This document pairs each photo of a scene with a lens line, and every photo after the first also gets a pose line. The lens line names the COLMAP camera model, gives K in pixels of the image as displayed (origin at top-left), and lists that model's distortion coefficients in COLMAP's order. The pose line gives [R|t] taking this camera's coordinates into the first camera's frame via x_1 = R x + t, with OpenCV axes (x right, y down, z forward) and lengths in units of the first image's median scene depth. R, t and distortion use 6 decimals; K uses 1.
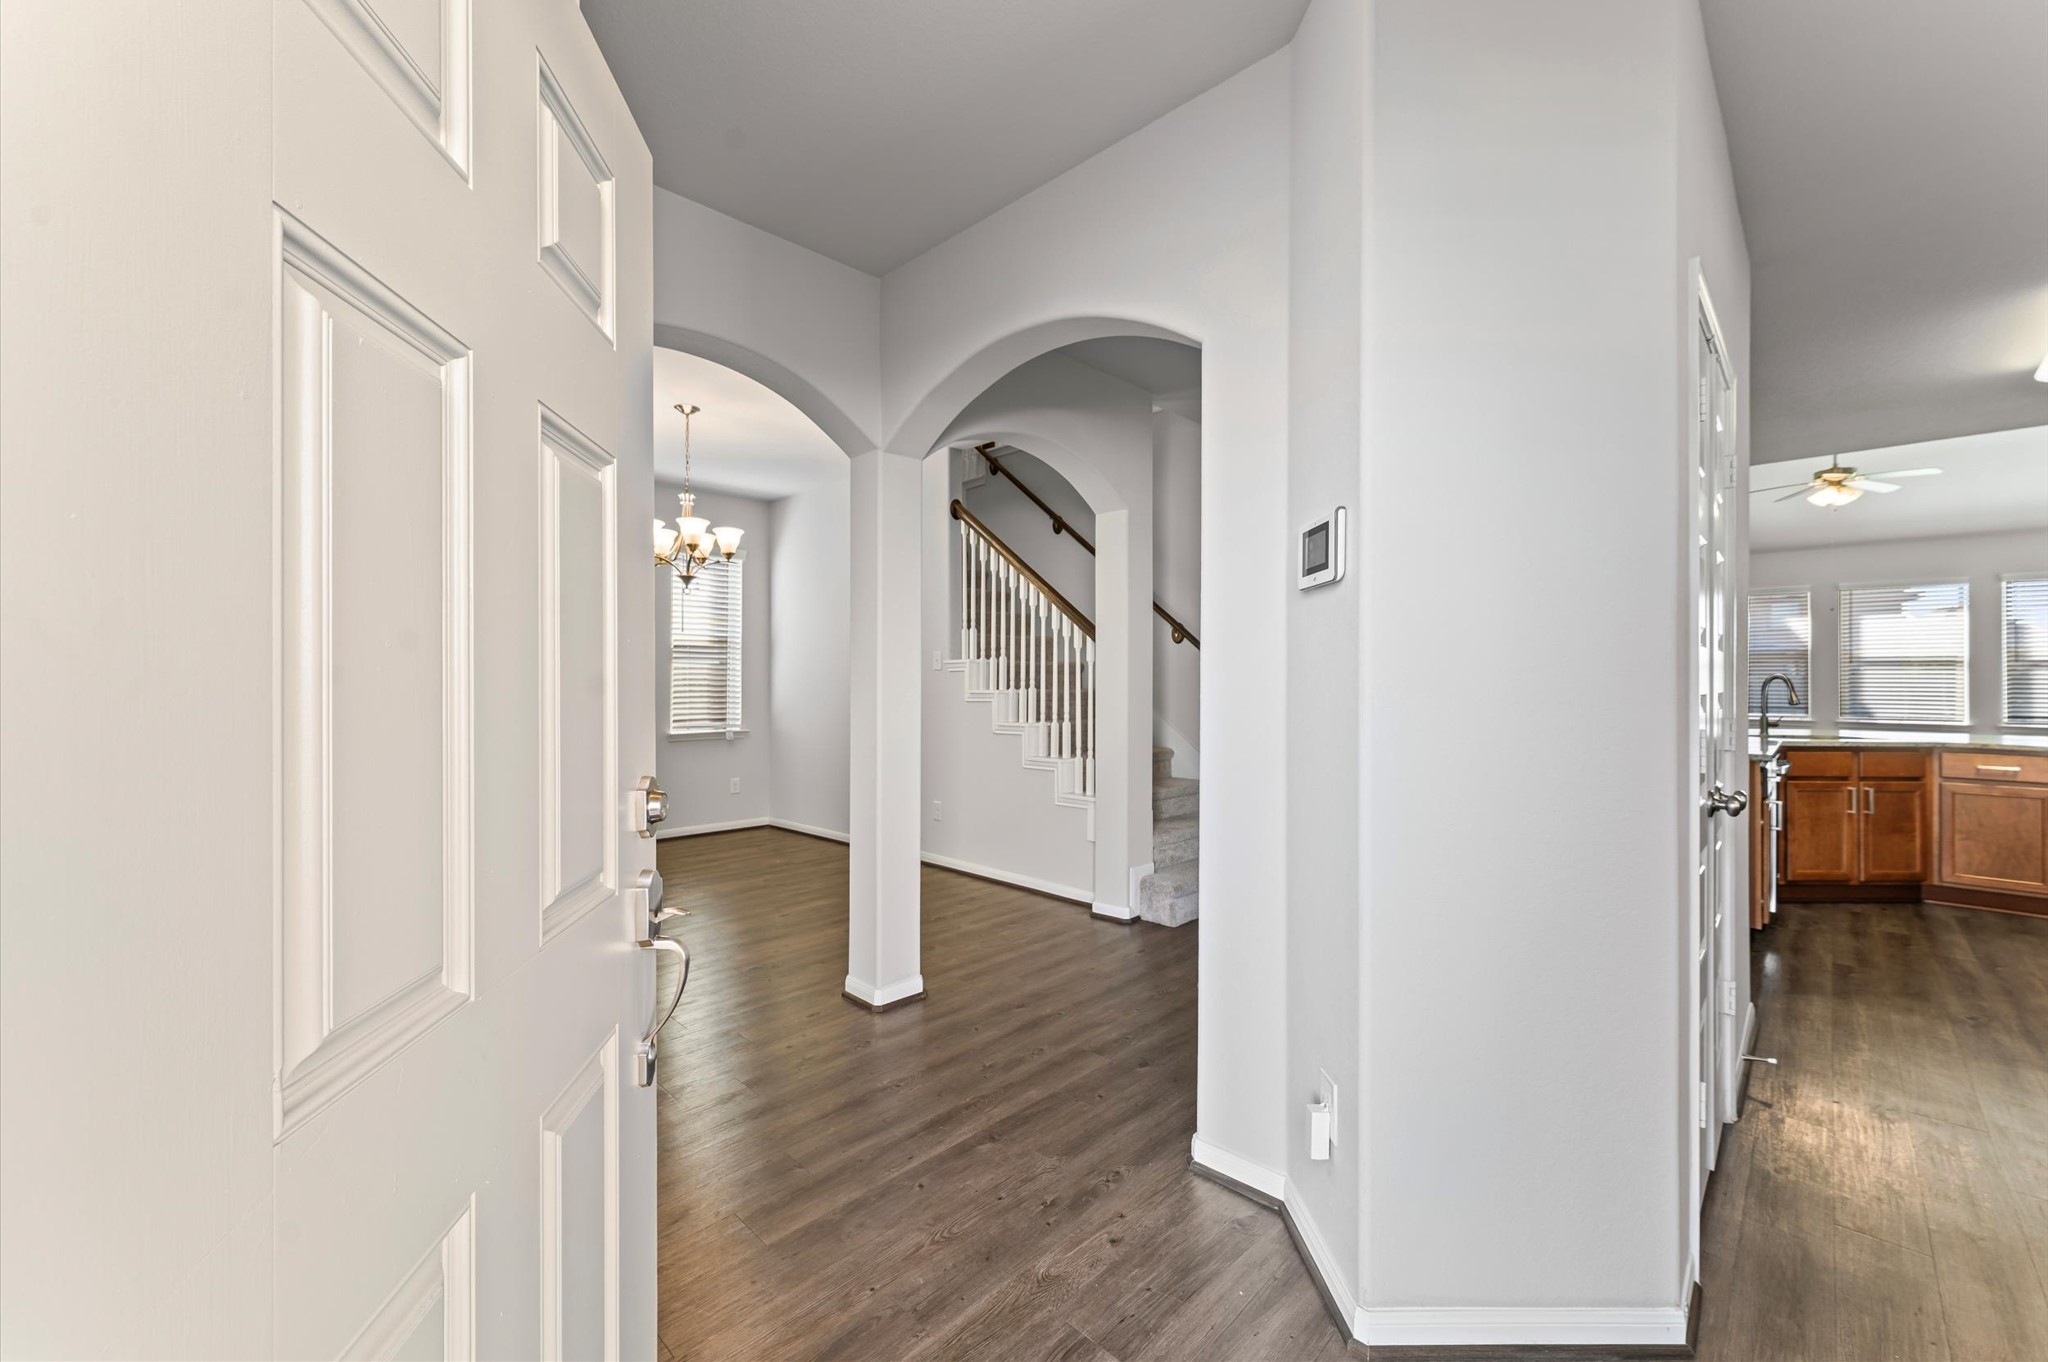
lens RADIAL K [[814.8, 0, 1020.2], [0, 814.8, 675.3], [0, 0, 1]] dist [0.002829, -0.000038]
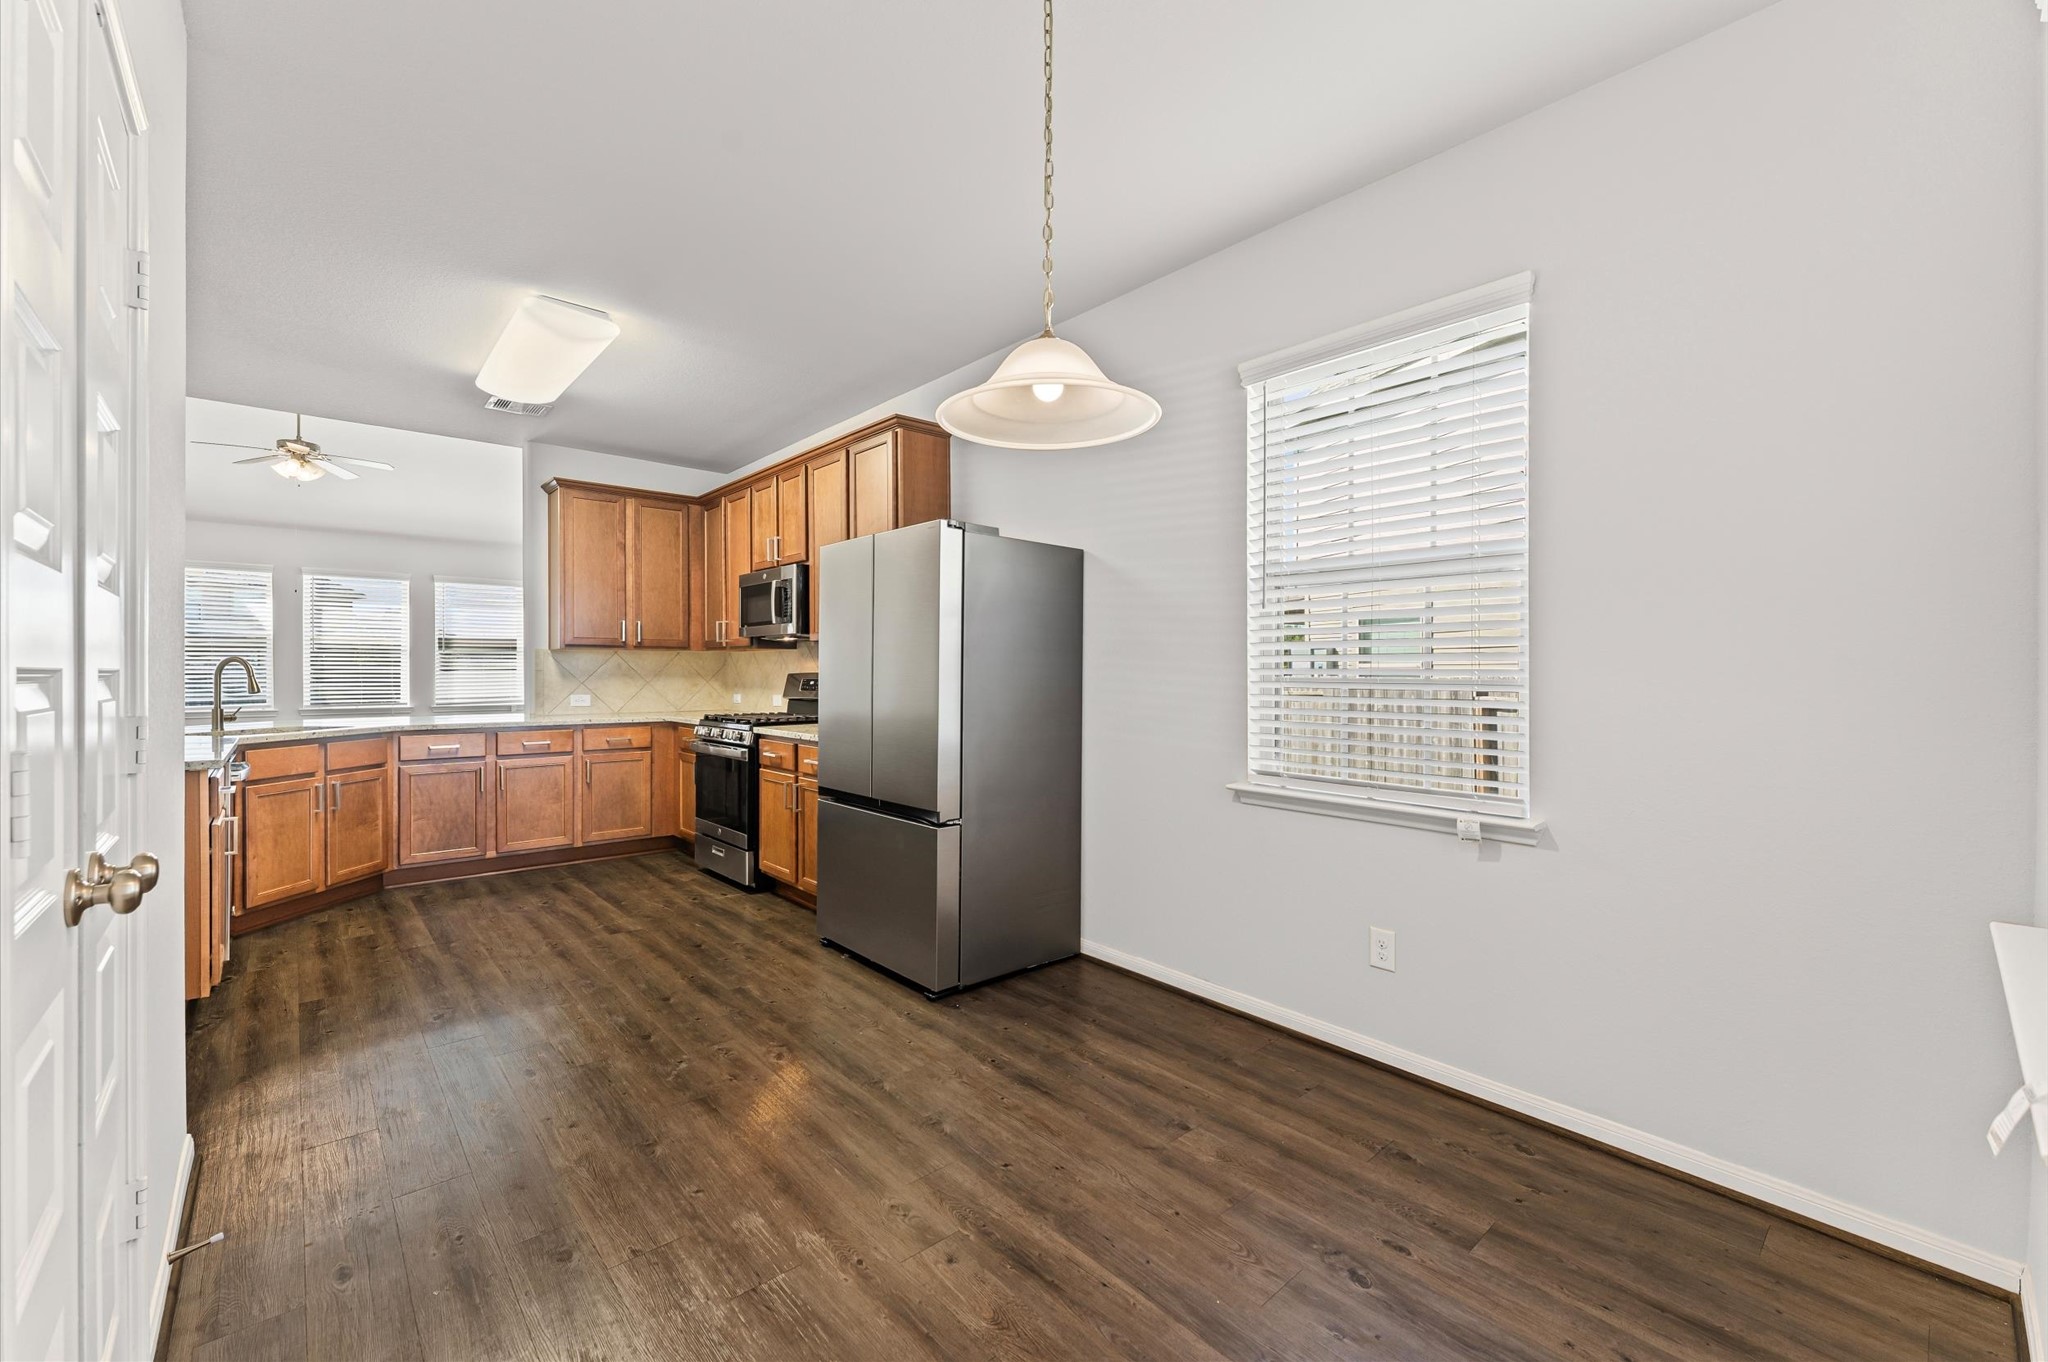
lens RADIAL K [[814.8, 0, 1020.2], [0, 814.8, 675.3], [0, 0, 1]] dist [0.002829, -0.000038]
pose [[0.061298, -0.005753, 0.998103, 0.178687], [-0.005442, 0.999967, 0.006098, 0.009193], [-0.998105, -0.005805, 0.061264, 0.184943]]
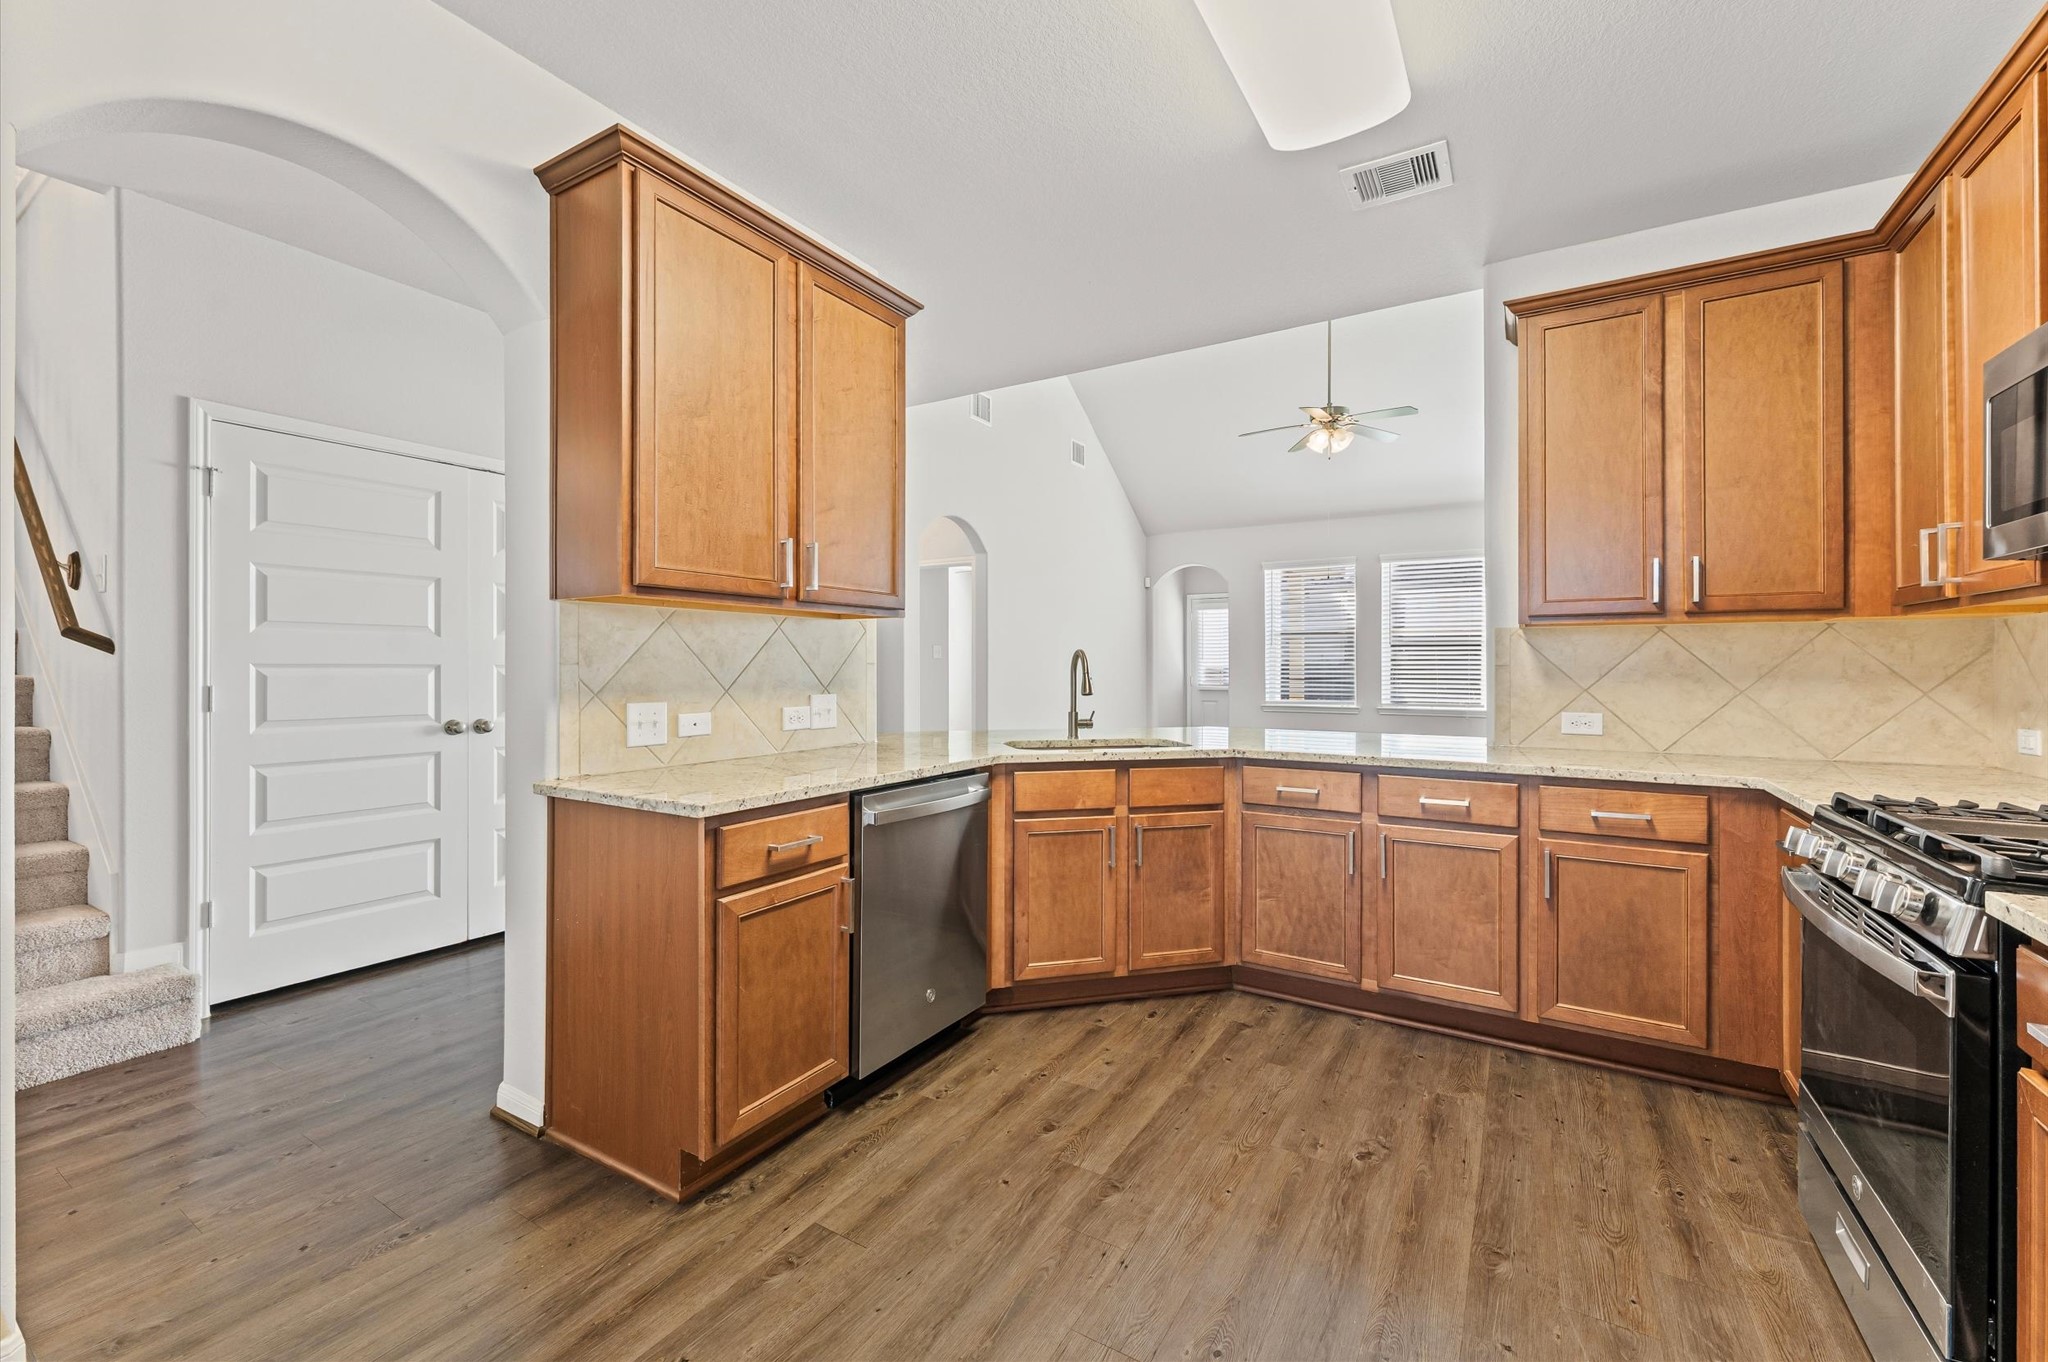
lens RADIAL K [[839.1, 0, 1014.1], [0, 839.1, 661.2], [0, 0, 1]] dist [0.000136, -0.000793]
pose [[0.973559, 0.000048, 0.228435, 0.816182], [-0.000247, 1.000000, 0.000843, 0.009292], [-0.228434, -0.000877, 0.973559, 0.393169]]
